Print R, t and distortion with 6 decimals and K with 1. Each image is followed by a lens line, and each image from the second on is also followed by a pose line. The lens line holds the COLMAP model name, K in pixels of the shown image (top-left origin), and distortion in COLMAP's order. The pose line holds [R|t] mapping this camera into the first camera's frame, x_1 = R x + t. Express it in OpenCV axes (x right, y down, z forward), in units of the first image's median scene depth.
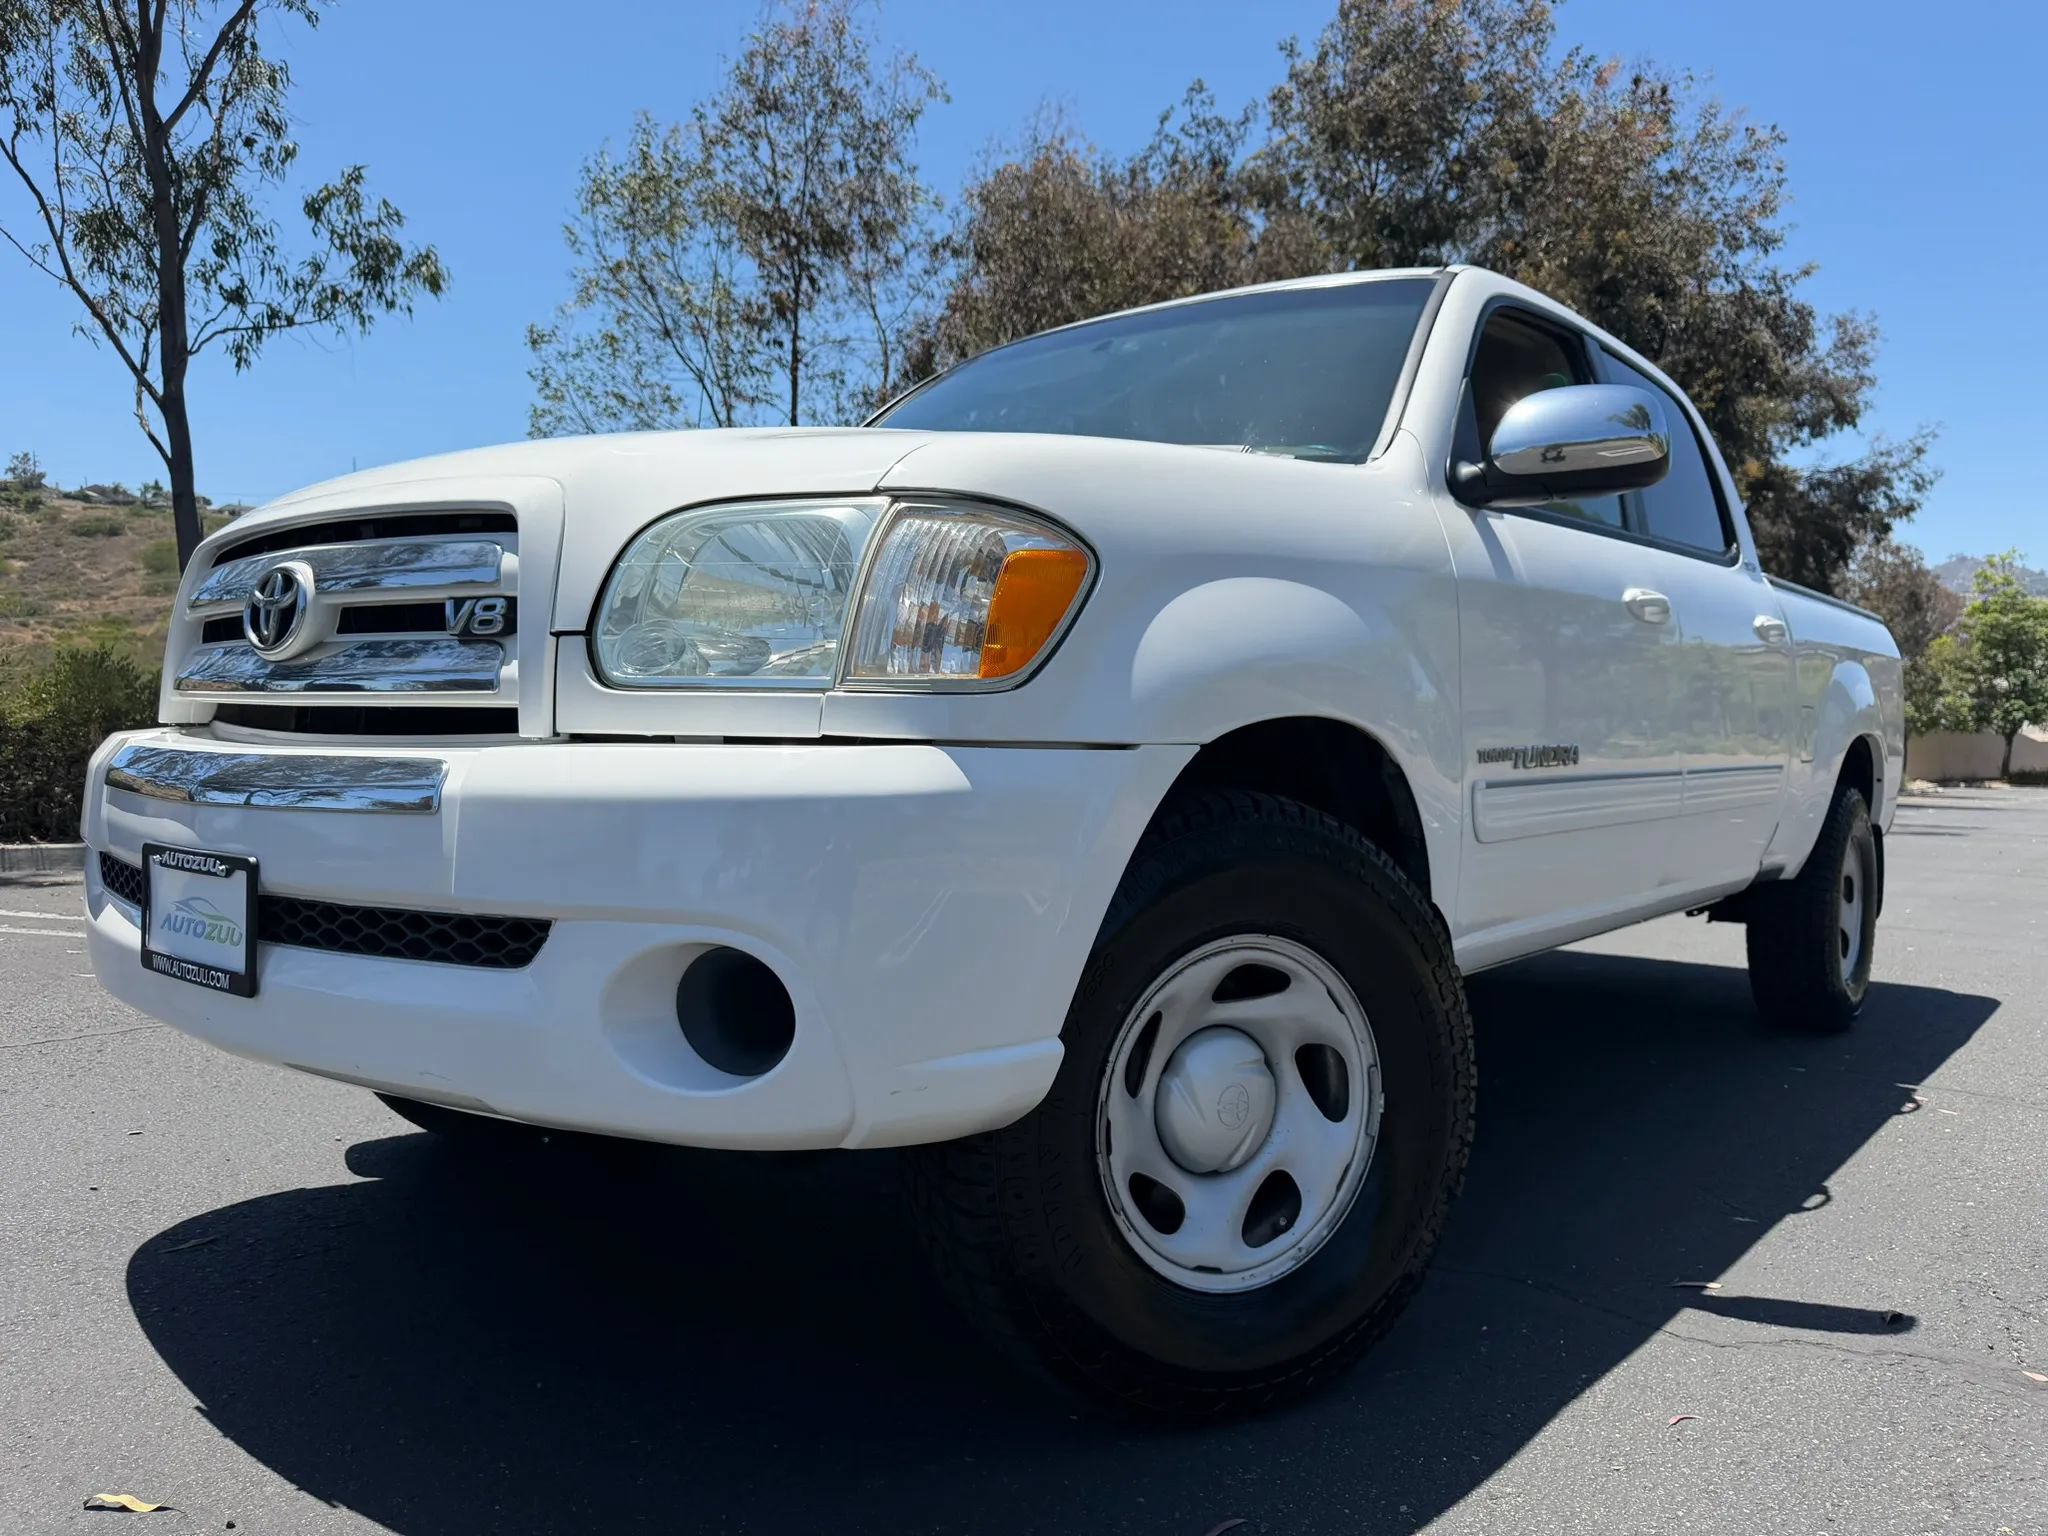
lens RADIAL K [[1496.2, 0, 1031.0], [0, 1496.2, 754.0], [0, 0, 1]] dist [0.026422, -0.040924]
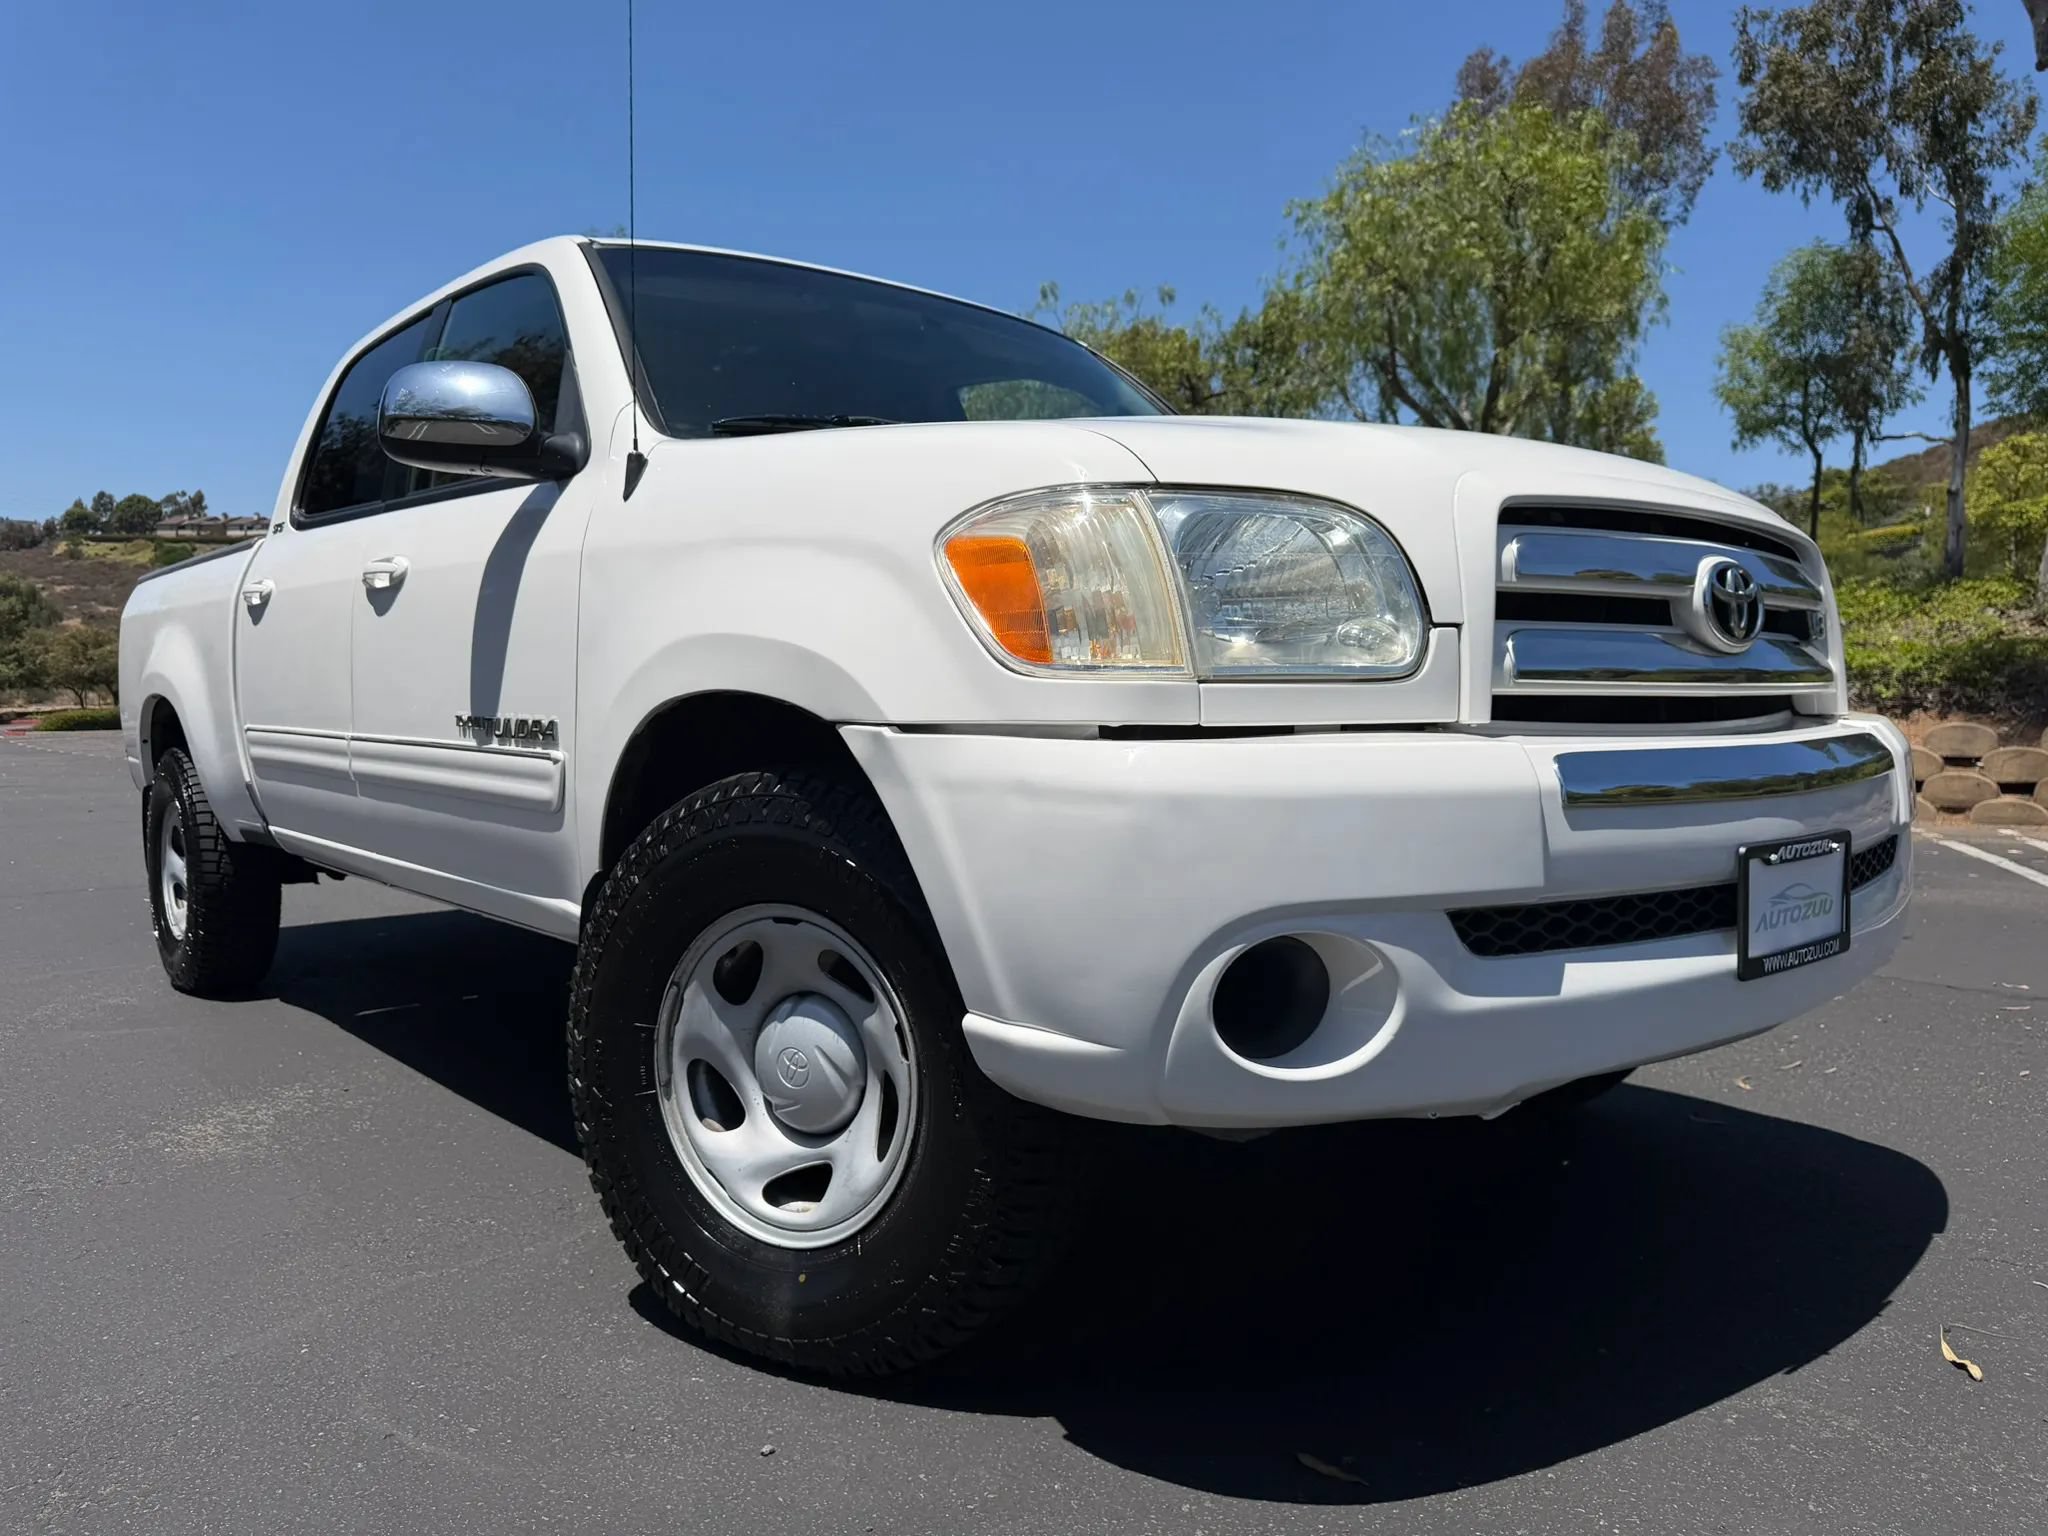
lens RADIAL K [[1496.2, 0, 1025.9], [0, 1496.2, 762.8], [0, 0, 1]] dist [0.026422, -0.040924]
pose [[0.164490, -0.061576, 0.984455, -1.608004], [0.032118, 0.997855, 0.057048, -0.061792], [-0.985856, 0.022235, 0.166115, 1.311089]]
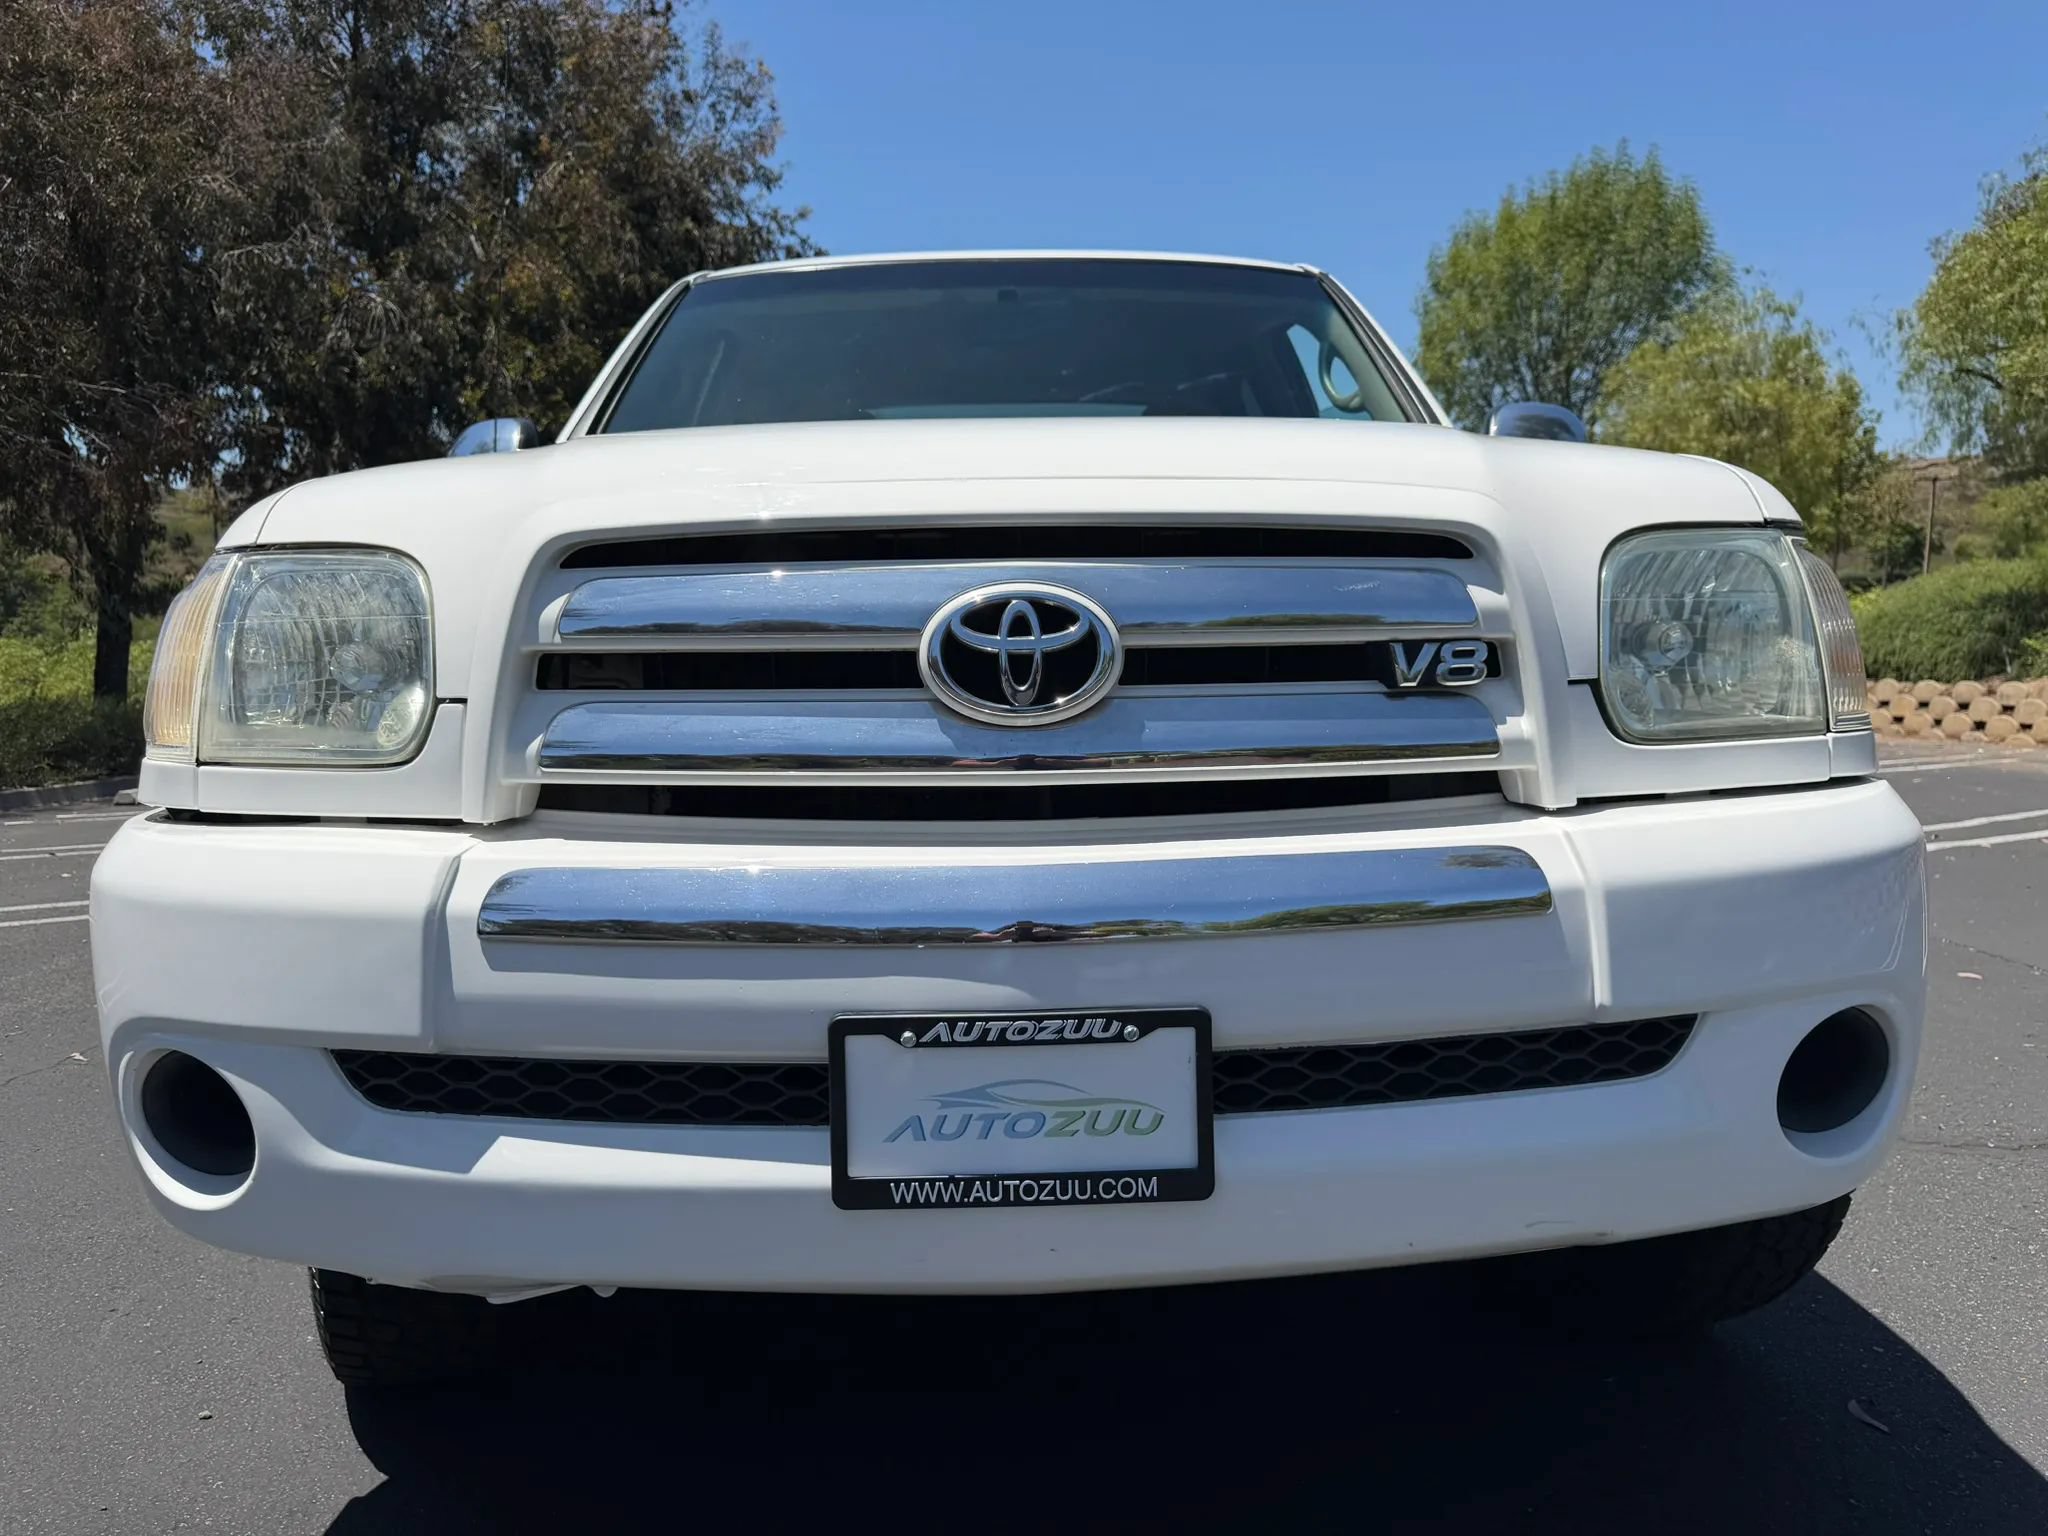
lens RADIAL K [[1545.6, 0, 1038.1], [0, 1545.6, 762.7], [0, 0, 1]] dist [0.056401, -0.042097]
pose [[0.756882, -0.080713, 0.648549, -0.967316], [0.042668, 0.996330, 0.074200, -0.098411], [-0.652158, -0.028488, 0.757548, 0.451028]]
